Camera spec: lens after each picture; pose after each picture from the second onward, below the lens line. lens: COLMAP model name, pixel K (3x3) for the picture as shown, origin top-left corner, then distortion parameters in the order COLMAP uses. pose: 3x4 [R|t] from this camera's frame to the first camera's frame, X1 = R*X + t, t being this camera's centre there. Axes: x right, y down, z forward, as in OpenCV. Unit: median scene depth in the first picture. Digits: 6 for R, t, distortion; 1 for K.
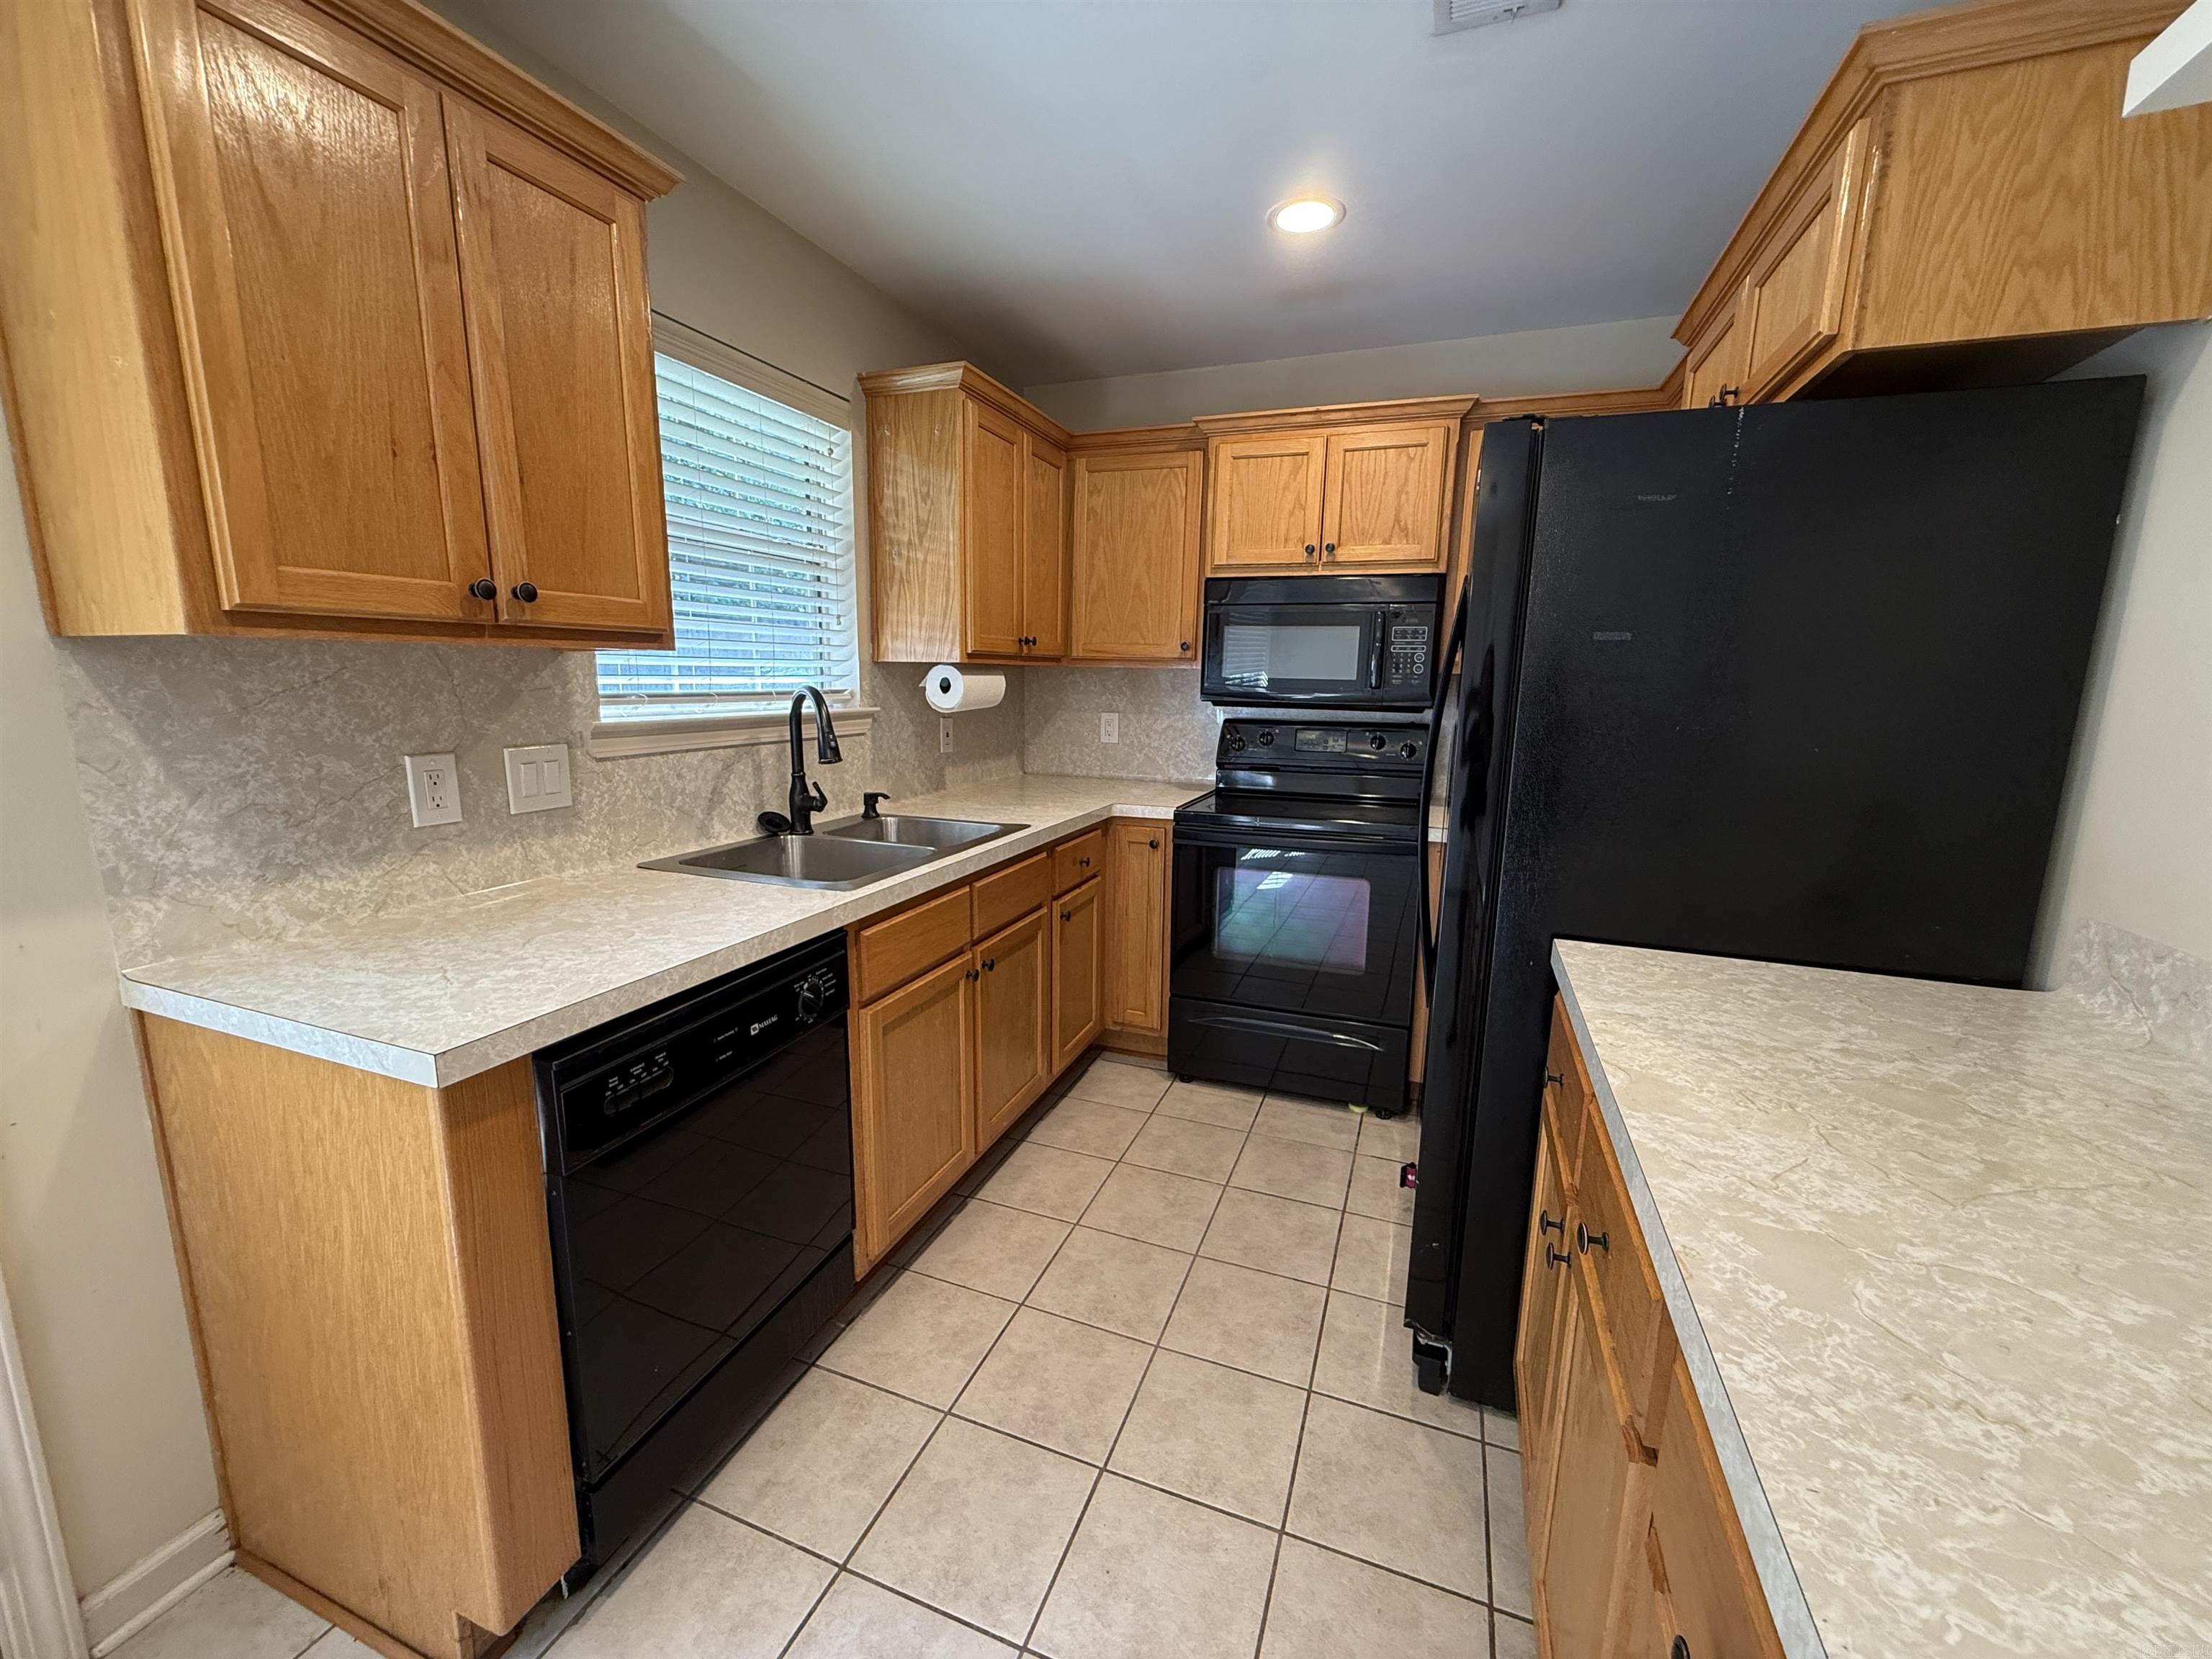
lens RADIAL K [[879.3, 0, 1101.4], [0, 879.3, 832.6], [0, 0, 1]] dist [-0.001857, -0.000098]
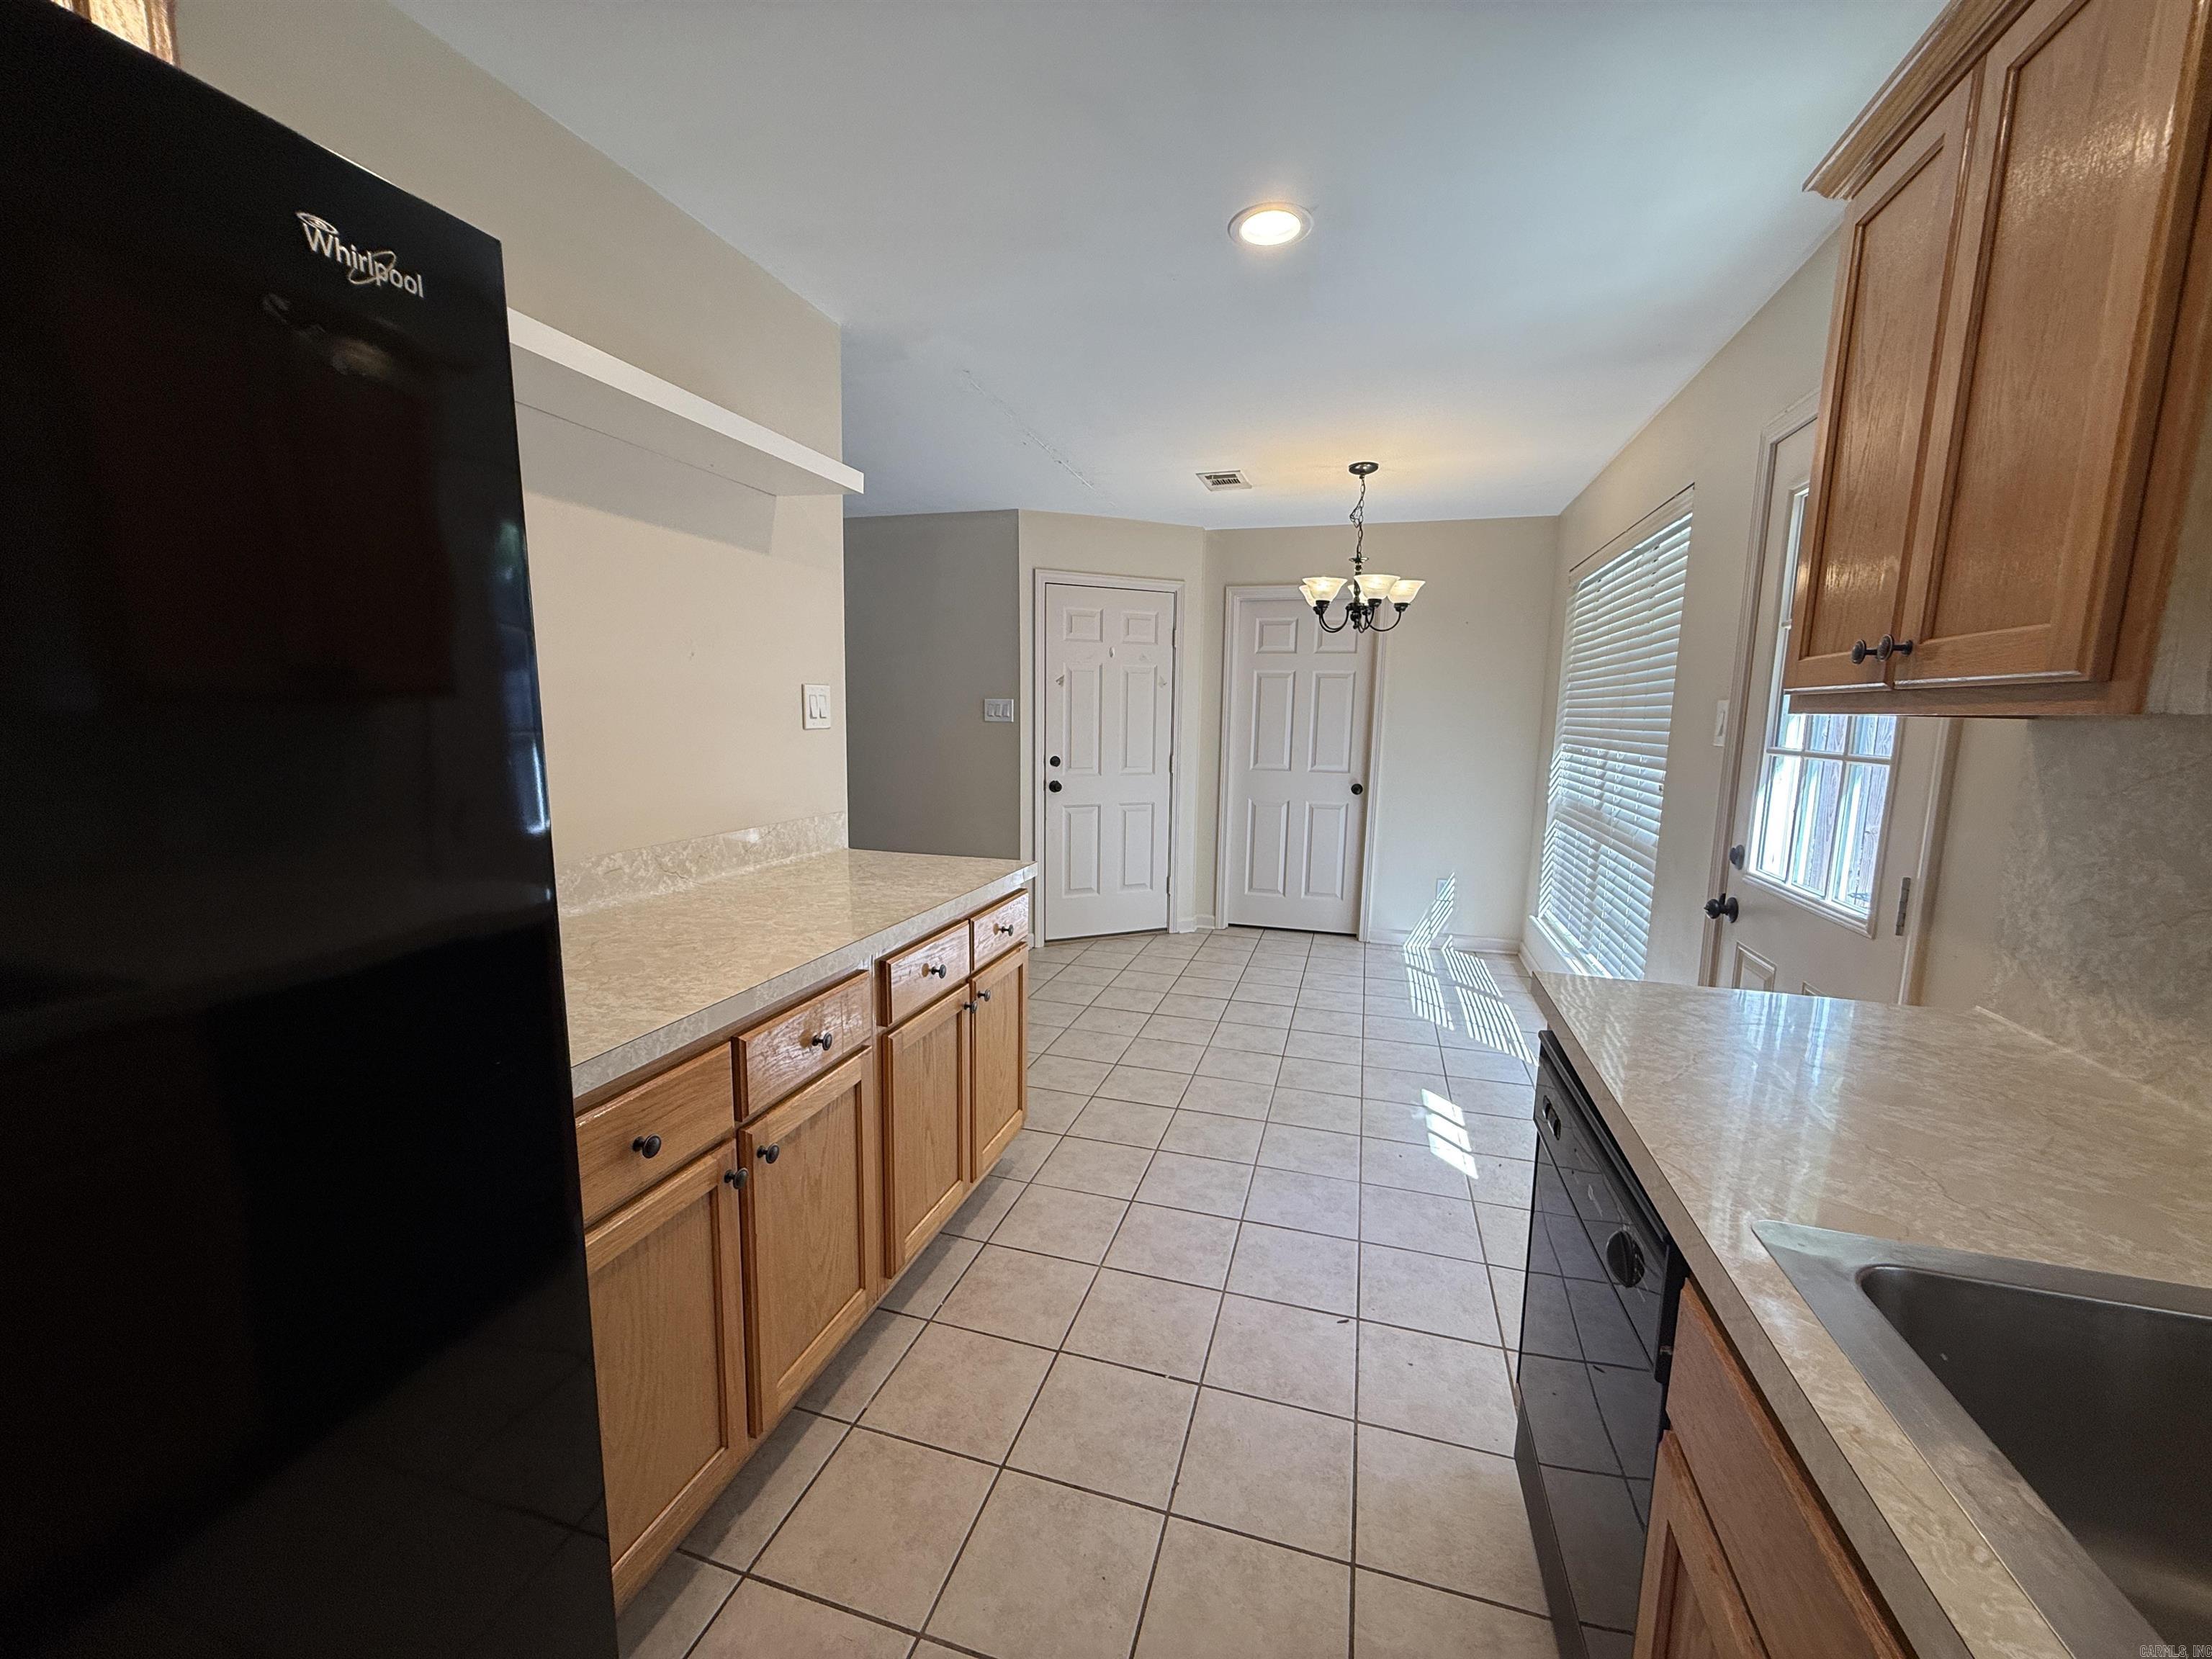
lens RADIAL K [[879.3, 0, 1101.4], [0, 879.3, 832.6], [0, 0, 1]] dist [-0.001857, -0.000098]
pose [[-0.996269, -0.021053, -0.083692, 0.061487], [-0.046003, 0.950069, 0.308629, -0.167657], [0.073016, 0.311328, -0.947493, 0.898591]]
